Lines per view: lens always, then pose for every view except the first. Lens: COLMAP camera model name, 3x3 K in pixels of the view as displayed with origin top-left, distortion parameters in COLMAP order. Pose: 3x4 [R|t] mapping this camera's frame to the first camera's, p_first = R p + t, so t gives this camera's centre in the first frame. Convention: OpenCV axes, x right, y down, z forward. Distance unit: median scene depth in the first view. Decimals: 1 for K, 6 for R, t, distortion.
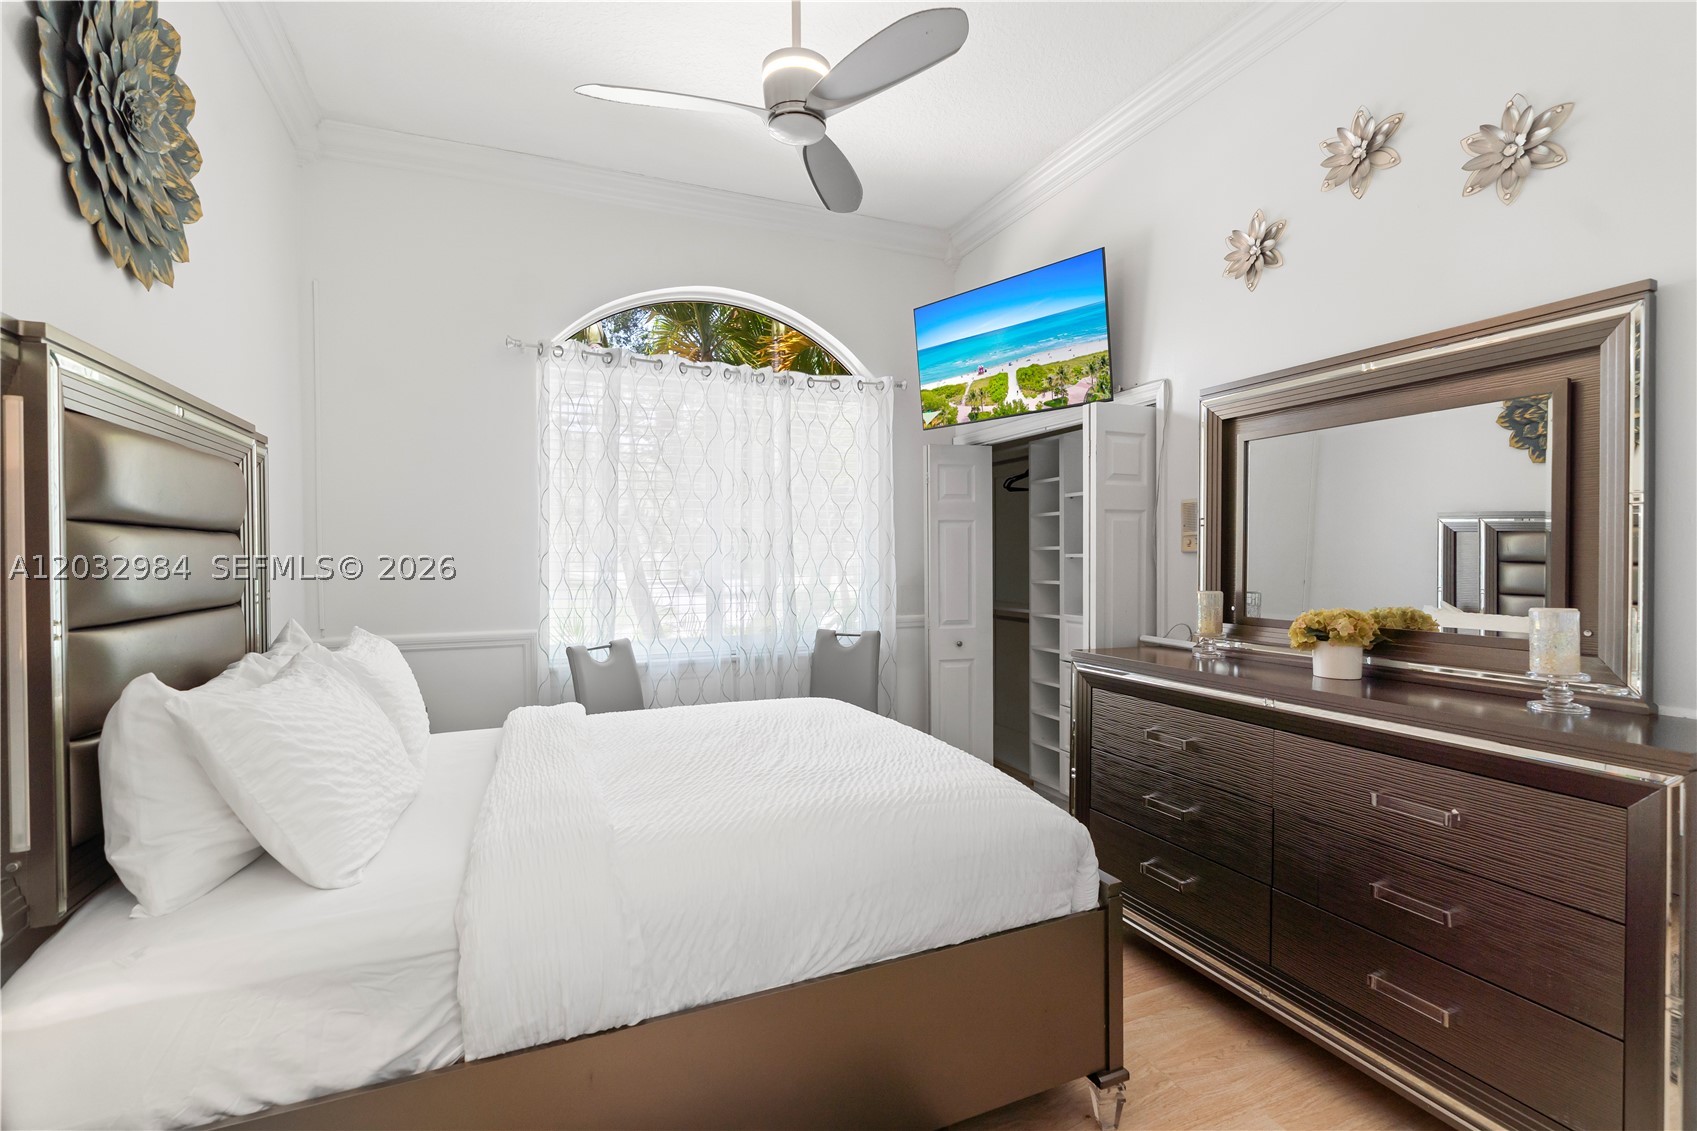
lens RADIAL K [[769.4, 0, 855.1], [0, 769.4, 558.1], [0, 0, 1]] dist [-0.003513, 0.003984]
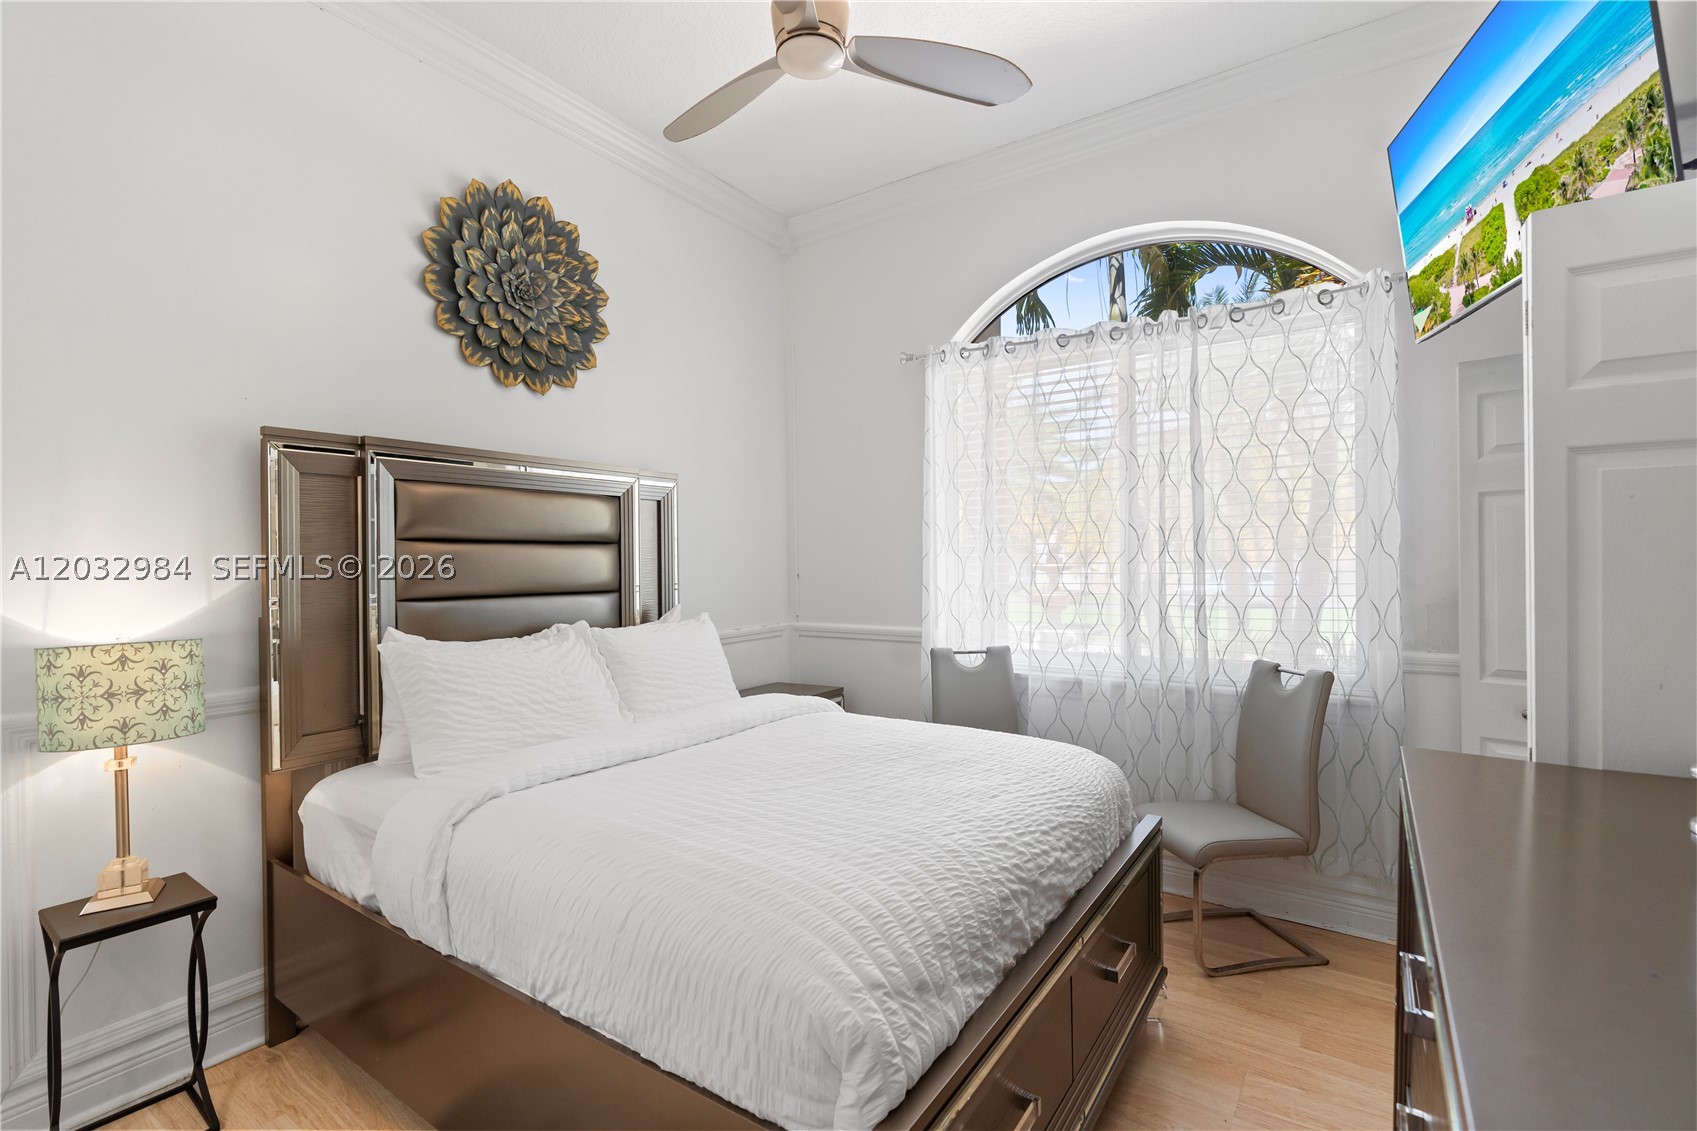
lens RADIAL K [[769.4, 0, 855.0], [0, 769.4, 557.8], [0, 0, 1]] dist [-0.003513, 0.003984]
pose [[0.530679, -0.003285, -0.847566, 0.407262], [0.002093, 0.999995, -0.002565, -0.000053], [0.847570, -0.000413, 0.530683, 0.353405]]
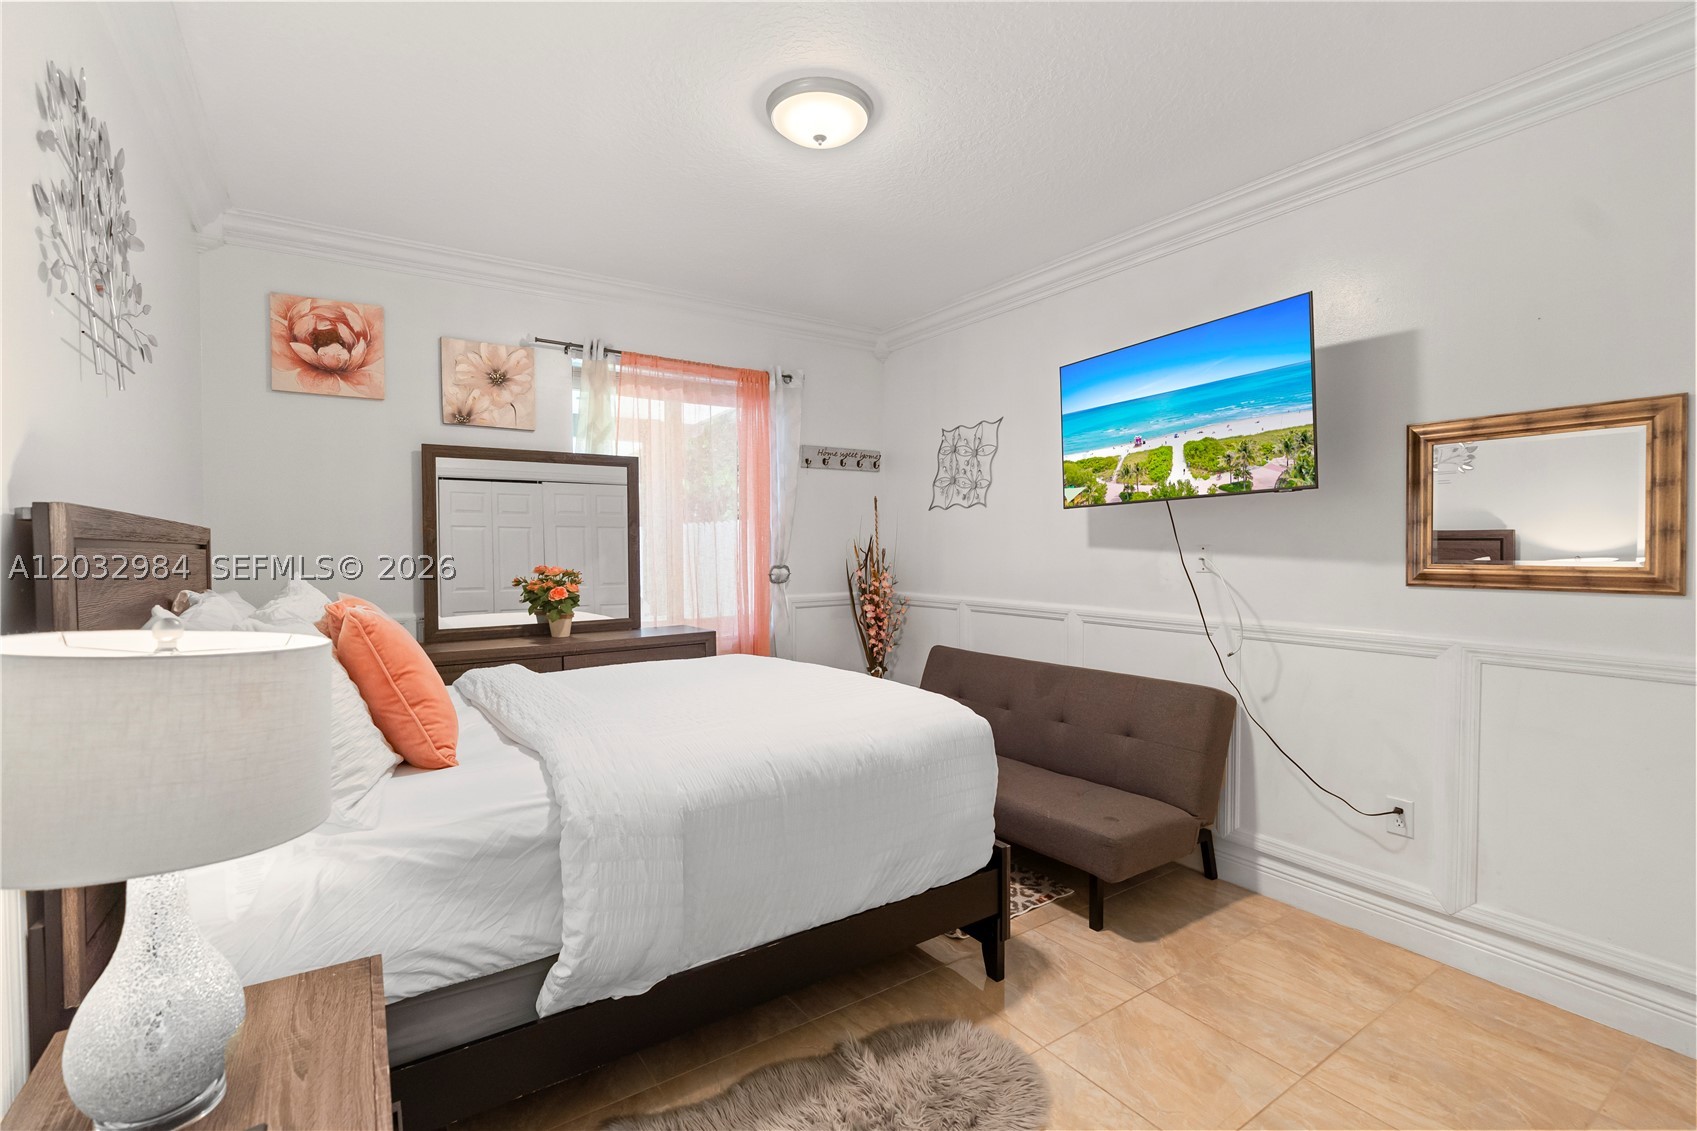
lens RADIAL K [[769.4, 0, 858.8], [0, 769.4, 532.5], [0, 0, 1]] dist [-0.003513, 0.003984]
pose [[0.978222, 0.066227, -0.196711, 0.041824], [-0.086041, 0.991853, -0.093940, -0.048030], [0.188887, 0.108820, 0.975951, 0.163683]]
